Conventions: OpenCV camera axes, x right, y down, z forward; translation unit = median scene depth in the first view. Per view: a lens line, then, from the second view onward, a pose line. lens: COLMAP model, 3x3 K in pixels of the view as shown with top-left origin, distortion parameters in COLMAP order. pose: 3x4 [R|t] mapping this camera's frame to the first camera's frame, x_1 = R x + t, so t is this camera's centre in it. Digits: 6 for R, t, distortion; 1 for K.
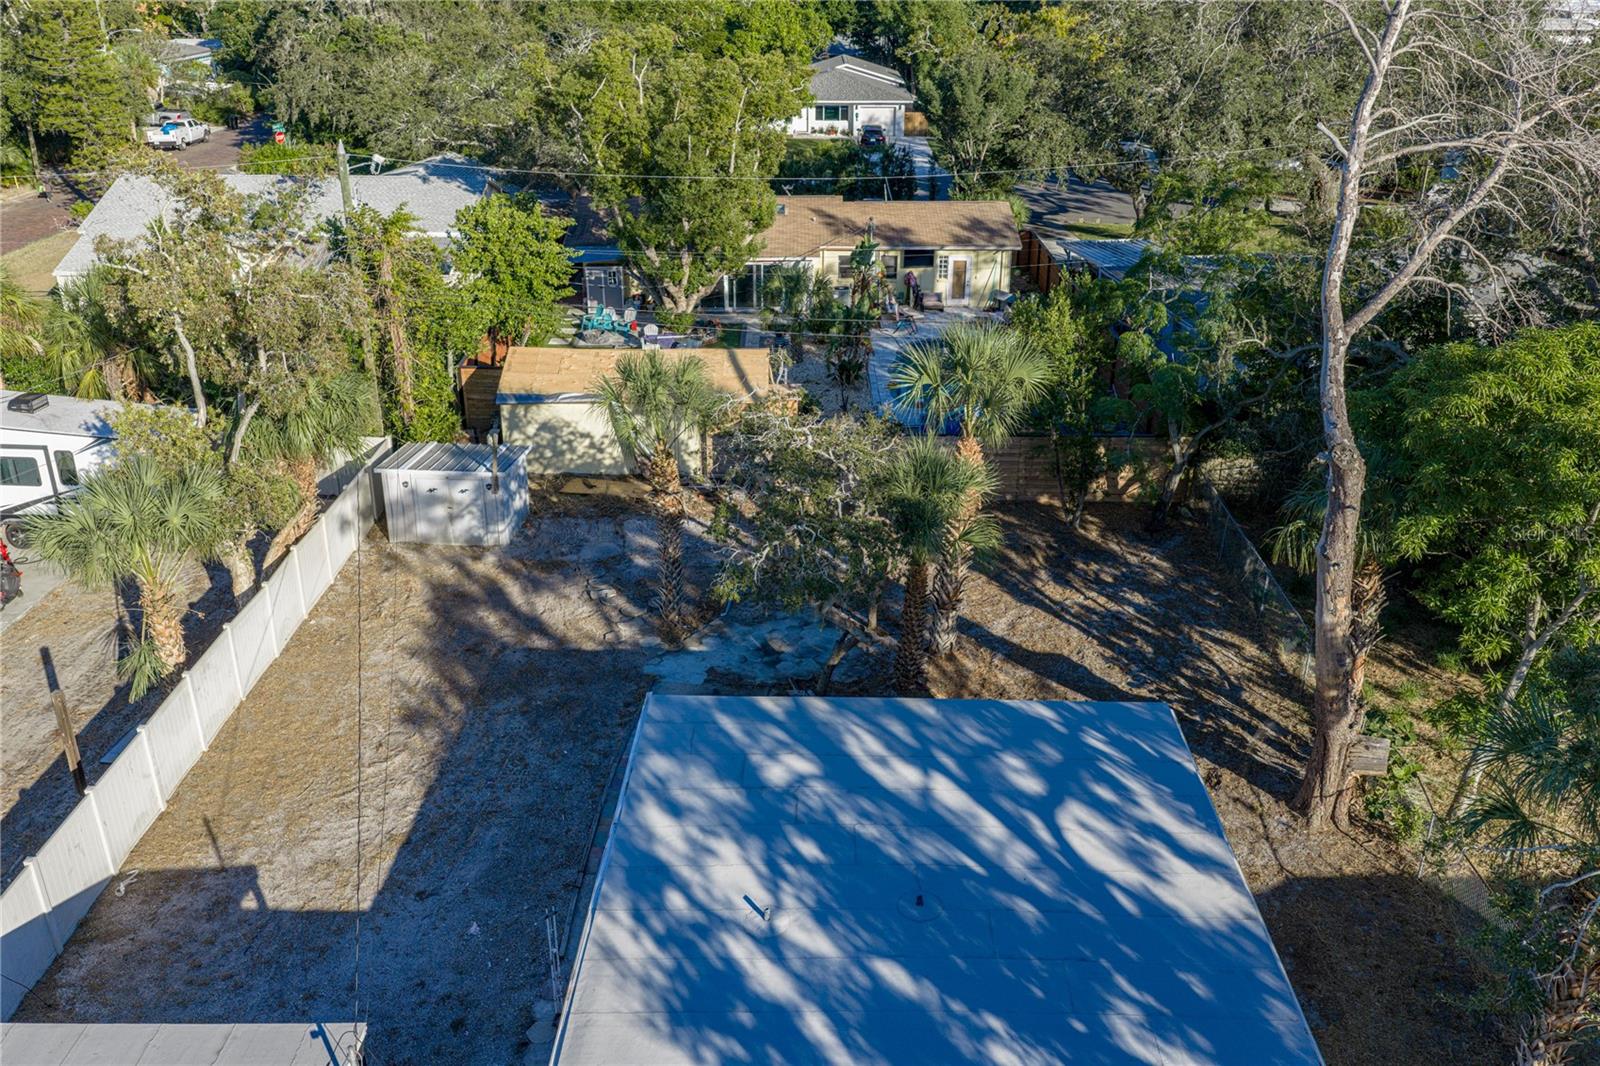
lens RADIAL K [[1330.6, 0, 800.0], [0, 1330.6, 533.0], [0, 0, 1]] dist [0.038367, -0.082775]
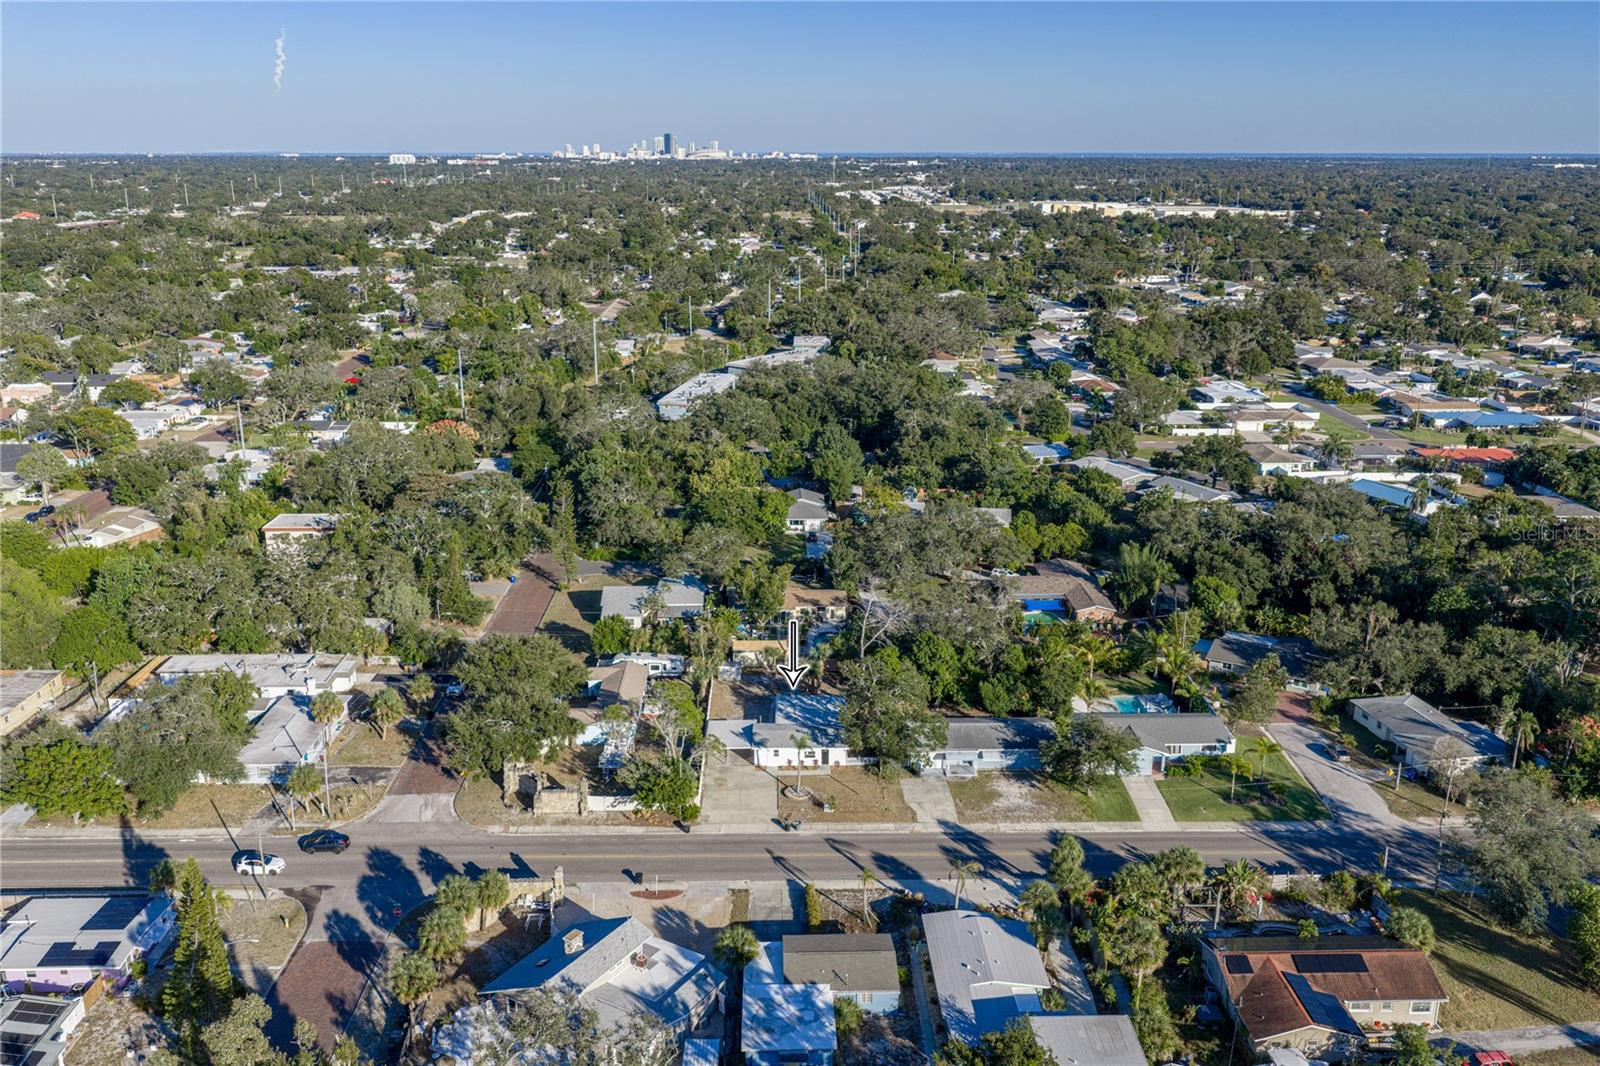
lens RADIAL K [[1330.6, 0, 800.0], [0, 1330.6, 533.0], [0, 0, 1]] dist [0.038367, -0.082775]
pose [[0.999518, -0.009711, 0.029482, -0.145643], [0.013867, 0.989448, -0.144224, 0.226706], [-0.027771, 0.144564, 0.989106, -4.972357]]
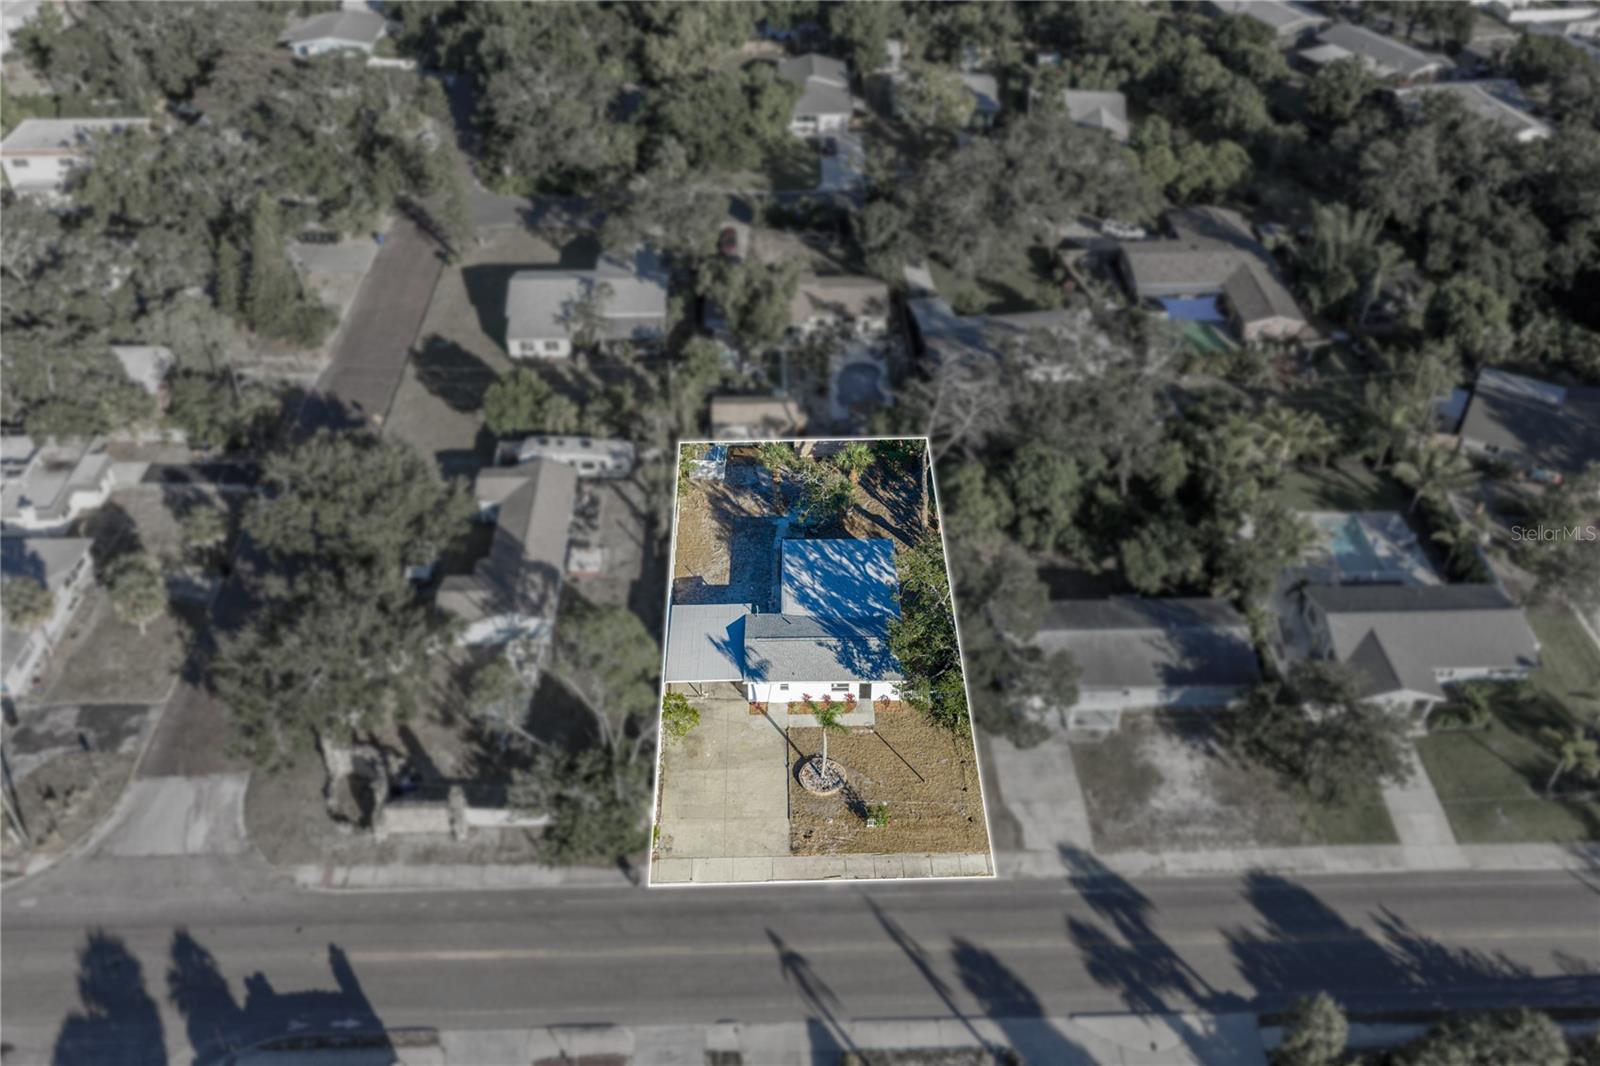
lens RADIAL K [[1330.6, 0, 800.0], [0, 1330.6, 533.0], [0, 0, 1]] dist [0.038367, -0.082775]
pose [[0.999439, -0.022187, 0.025088, -0.126978], [0.014802, 0.964580, 0.263373, -0.845480], [-0.030043, -0.262854, 0.964368, -2.624609]]
